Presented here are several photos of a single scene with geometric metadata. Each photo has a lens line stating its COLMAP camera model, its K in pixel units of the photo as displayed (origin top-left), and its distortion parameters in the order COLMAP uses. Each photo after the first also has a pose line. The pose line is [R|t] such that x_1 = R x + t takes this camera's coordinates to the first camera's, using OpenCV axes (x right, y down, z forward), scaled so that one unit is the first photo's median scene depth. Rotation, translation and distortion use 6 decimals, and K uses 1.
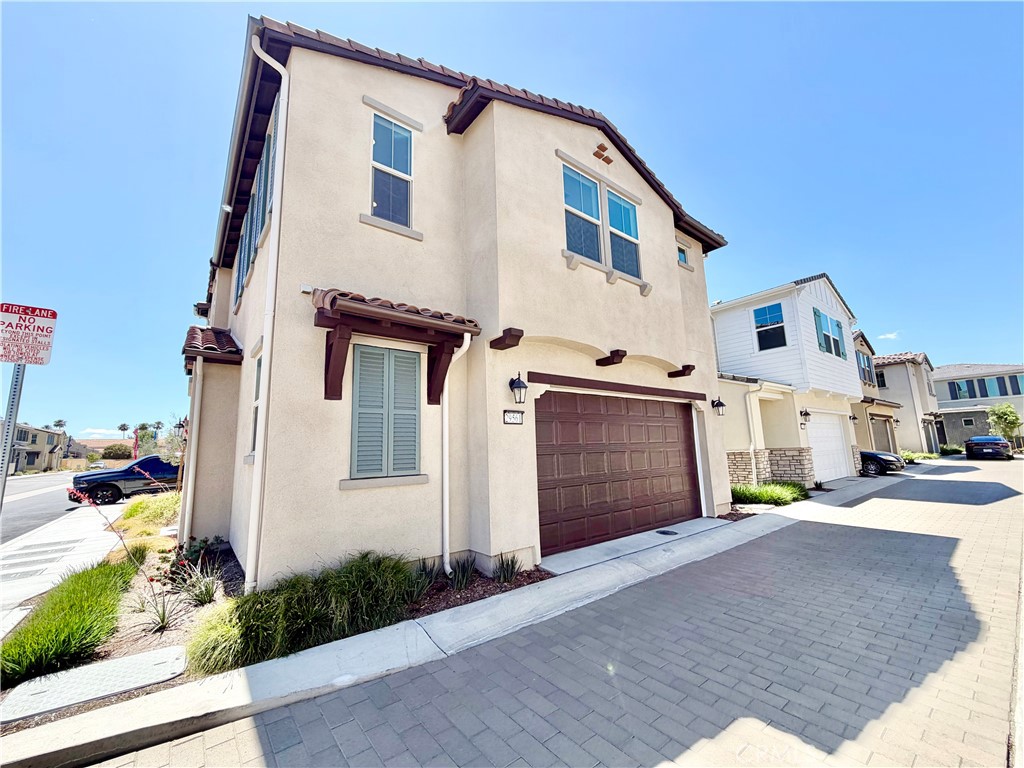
lens RADIAL K [[407.6, 0, 509.7], [0, 407.6, 385.7], [0, 0, 1]] dist [-0.002750, -0.000137]
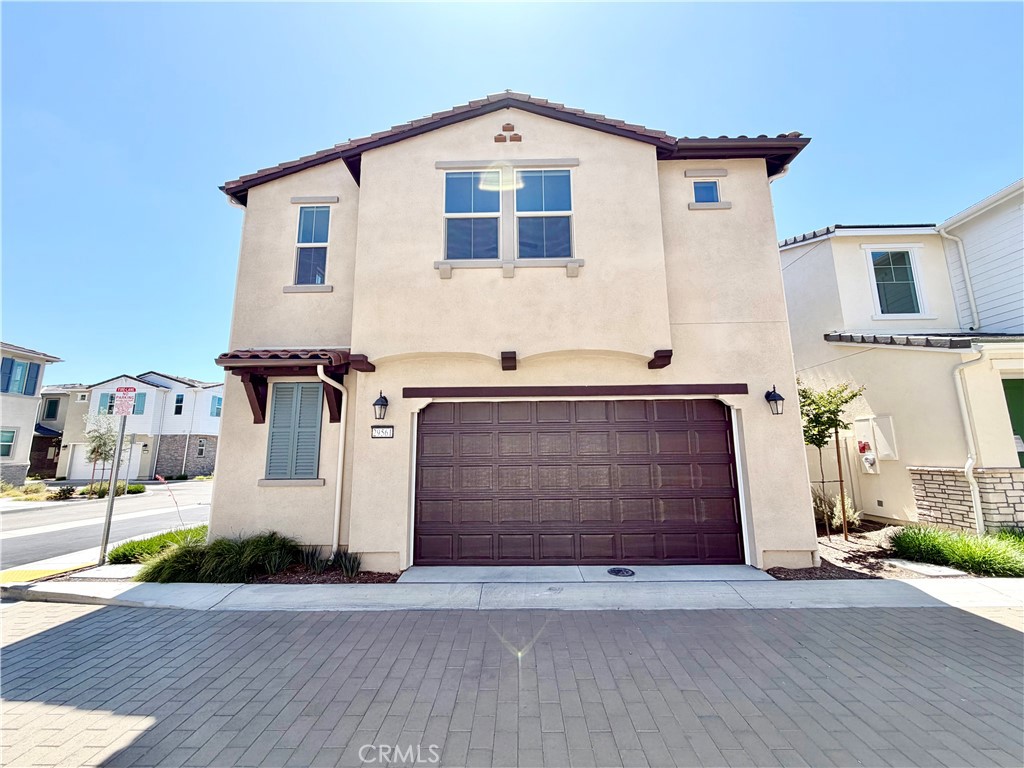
lens RADIAL K [[407.6, 0, 509.7], [0, 407.6, 385.7], [0, 0, 1]] dist [-0.002750, -0.000137]
pose [[0.772303, -0.082564, -0.629866, 0.975507], [0.086081, 0.995974, -0.025008, 0.010596], [0.629395, -0.034905, 0.776301, 0.363145]]
